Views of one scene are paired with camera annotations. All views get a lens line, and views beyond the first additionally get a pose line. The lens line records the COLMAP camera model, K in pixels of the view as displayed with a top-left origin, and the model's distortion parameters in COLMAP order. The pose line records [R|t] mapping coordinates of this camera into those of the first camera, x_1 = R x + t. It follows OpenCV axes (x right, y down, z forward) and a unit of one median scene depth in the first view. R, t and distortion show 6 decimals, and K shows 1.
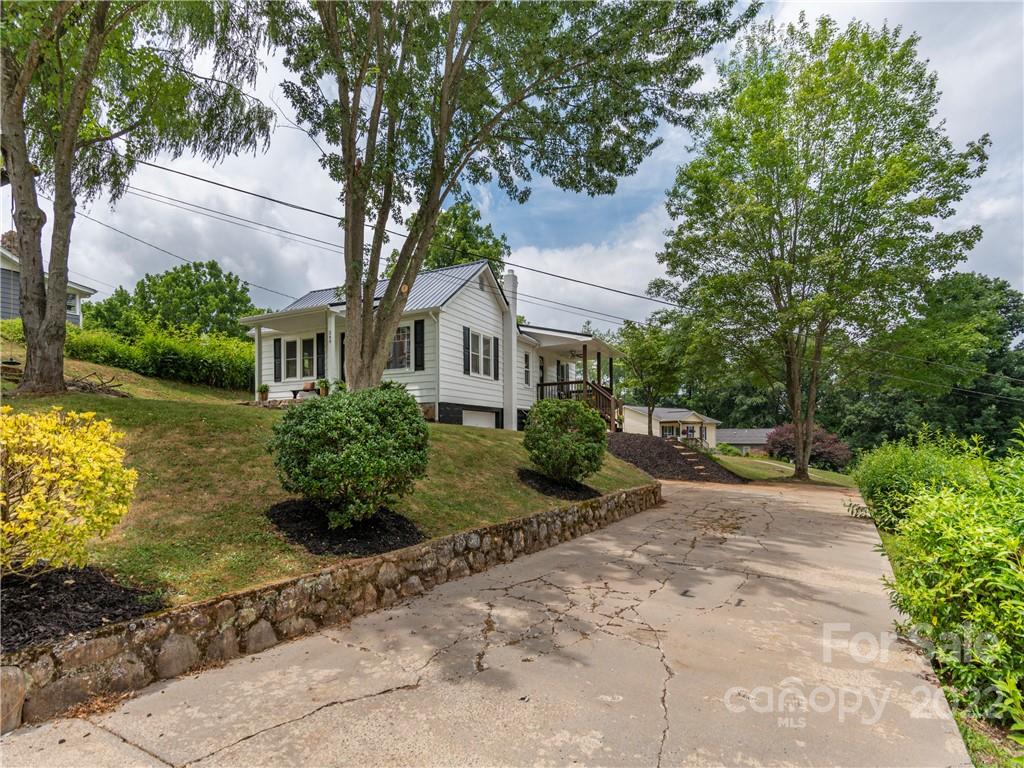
lens RADIAL K [[500.5, 0, 521.4], [0, 500.5, 382.9], [0, 0, 1]] dist [0.013221, 0.000436]
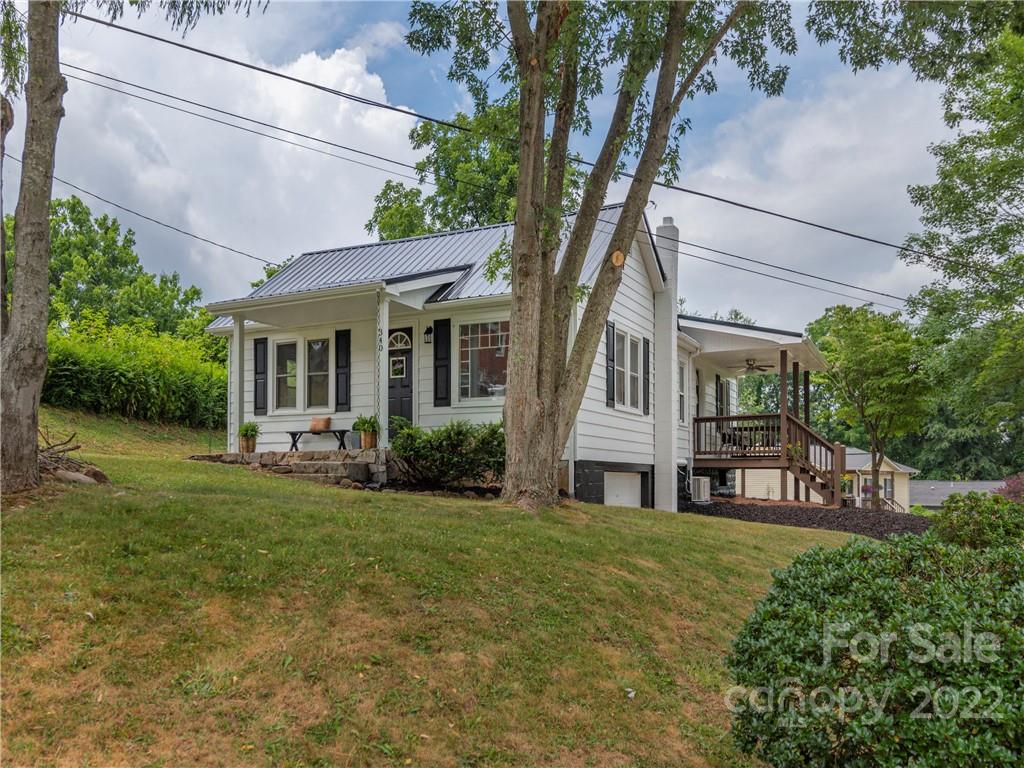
lens RADIAL K [[814.9, 0, 509.7], [0, 814.9, 381.6], [0, 0, 1]] dist [0.002806, 0.001643]
pose [[0.999538, 0.008529, -0.029186, -0.172714], [-0.008966, 0.999849, -0.014887, -0.027561], [0.029054, 0.015142, 0.999463, 0.092198]]
